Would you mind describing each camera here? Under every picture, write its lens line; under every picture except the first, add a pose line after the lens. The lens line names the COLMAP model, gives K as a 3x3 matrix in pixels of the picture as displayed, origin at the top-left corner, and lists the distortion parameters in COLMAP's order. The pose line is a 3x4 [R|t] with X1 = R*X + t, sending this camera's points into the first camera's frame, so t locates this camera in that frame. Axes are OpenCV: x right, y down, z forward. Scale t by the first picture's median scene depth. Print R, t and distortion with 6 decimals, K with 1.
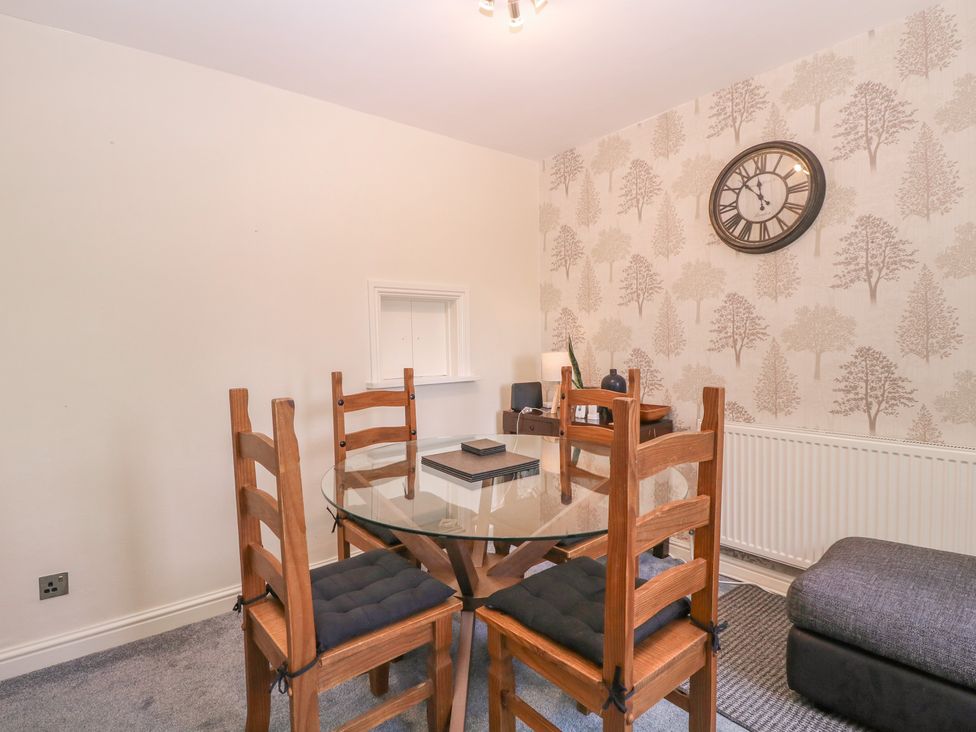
lens RADIAL K [[521.0, 0, 476.0], [0, 521.0, 362.1], [0, 0, 1]] dist [-0.013460, -0.015757]
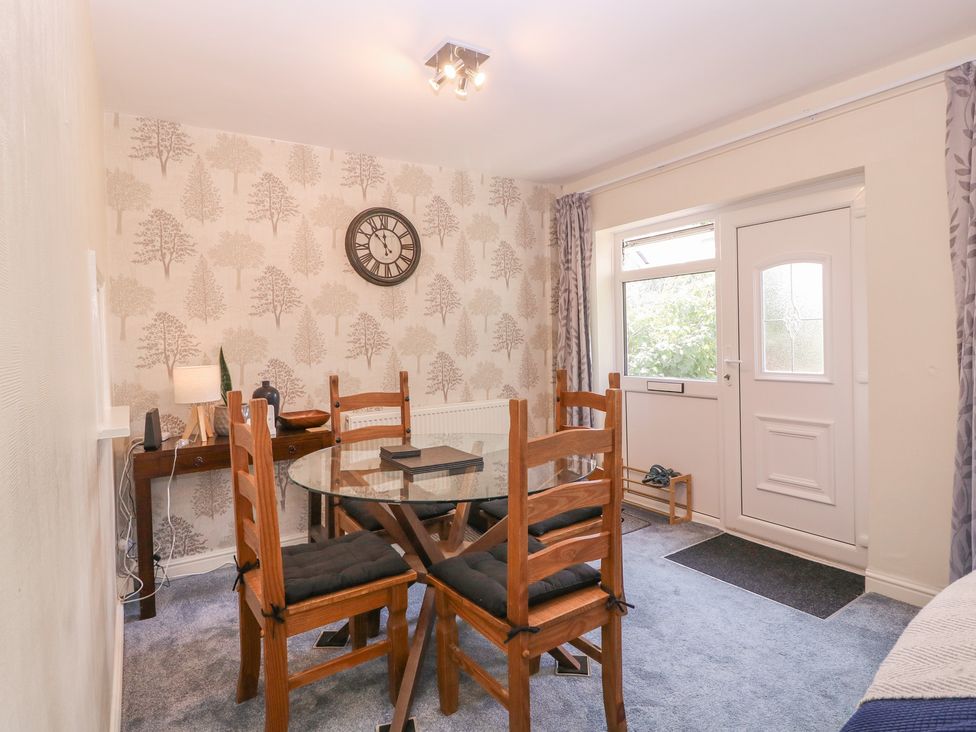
lens RADIAL K [[521.0, 0, 476.0], [0, 521.0, 362.1], [0, 0, 1]] dist [-0.013460, -0.015757]
pose [[0.075162, -0.012325, 0.997095, -0.815257], [0.075216, 0.997145, 0.006656, 0.002137], [-0.994331, 0.074497, 0.075874, 0.659683]]
